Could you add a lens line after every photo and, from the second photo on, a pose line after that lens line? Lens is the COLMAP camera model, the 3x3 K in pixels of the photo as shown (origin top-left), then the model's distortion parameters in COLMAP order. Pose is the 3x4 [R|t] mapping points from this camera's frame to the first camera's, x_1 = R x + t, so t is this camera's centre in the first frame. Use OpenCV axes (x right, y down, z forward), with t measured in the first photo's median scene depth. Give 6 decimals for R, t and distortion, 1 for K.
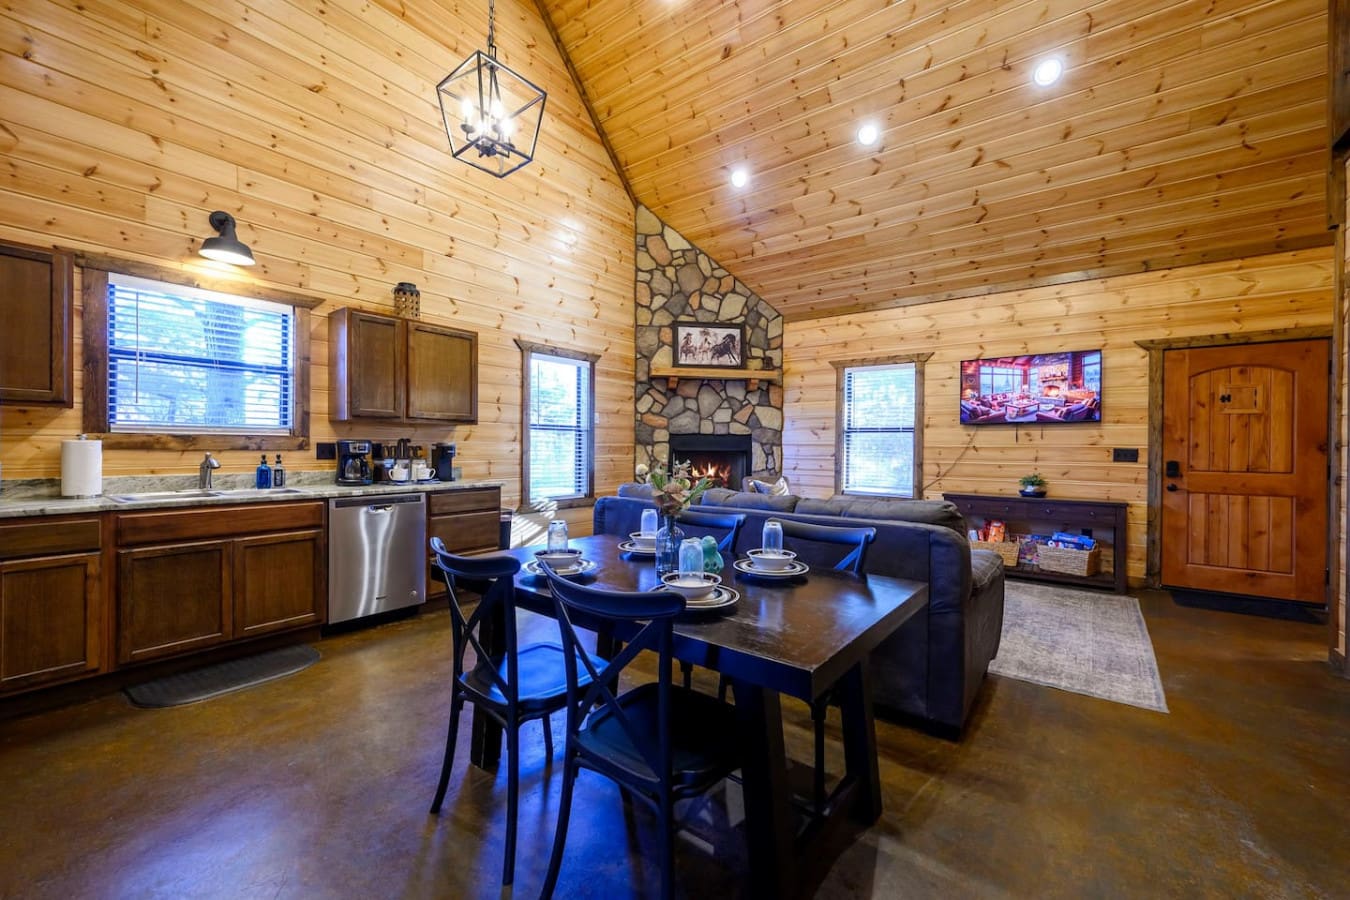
lens RADIAL K [[536.4, 0, 678.7], [0, 536.4, 448.2], [0, 0, 1]] dist [-0.001831, 0.000936]
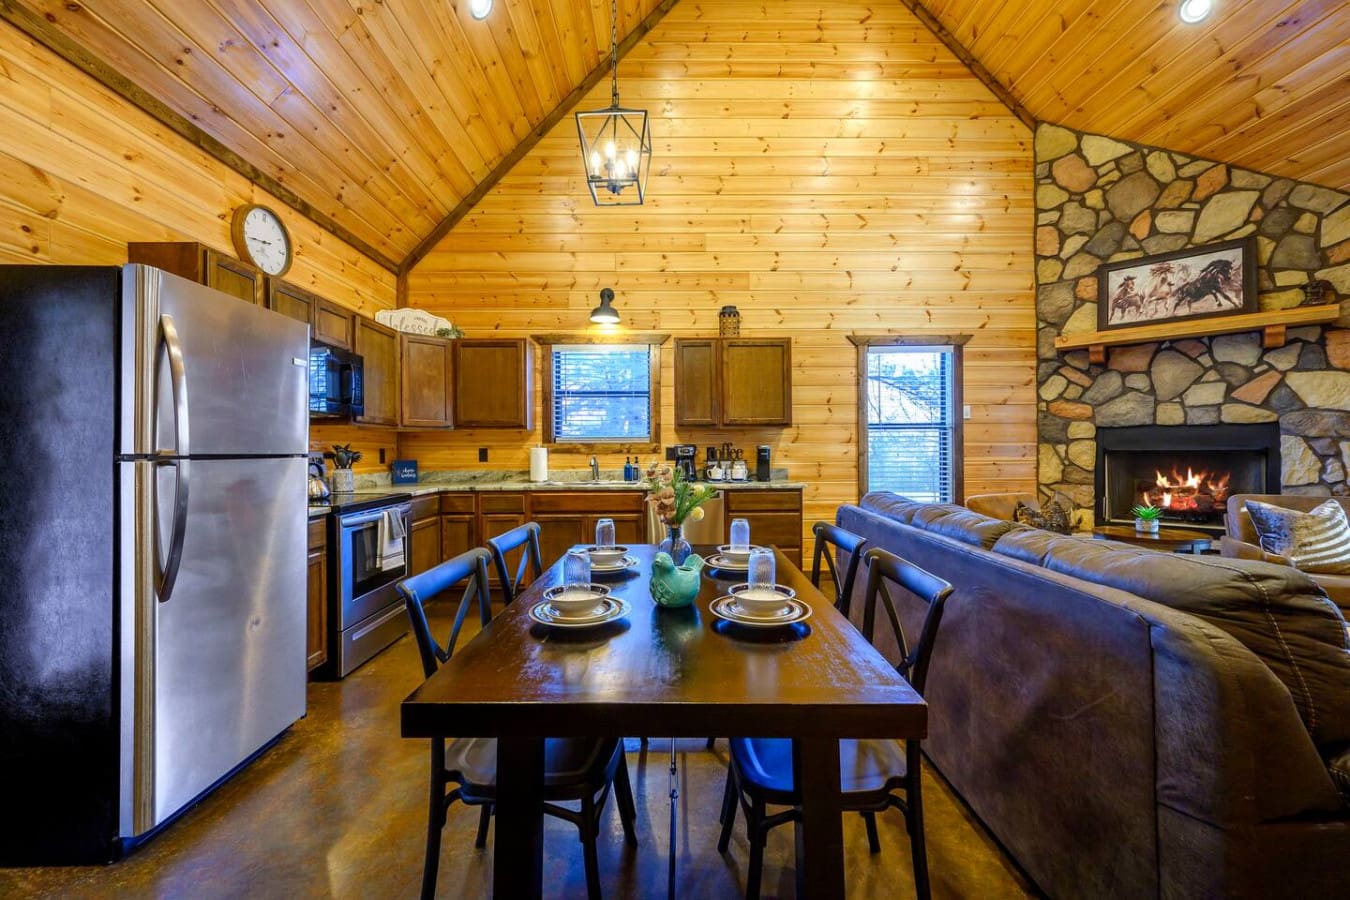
lens RADIAL K [[536.4, 0, 671.6], [0, 536.4, 446.2], [0, 0, 1]] dist [-0.001831, 0.000936]
pose [[0.609610, -0.014430, -0.792570, 0.215771], [0.009231, 0.999896, -0.011105, 0.000935], [0.792648, -0.000546, 0.609680, 0.141090]]
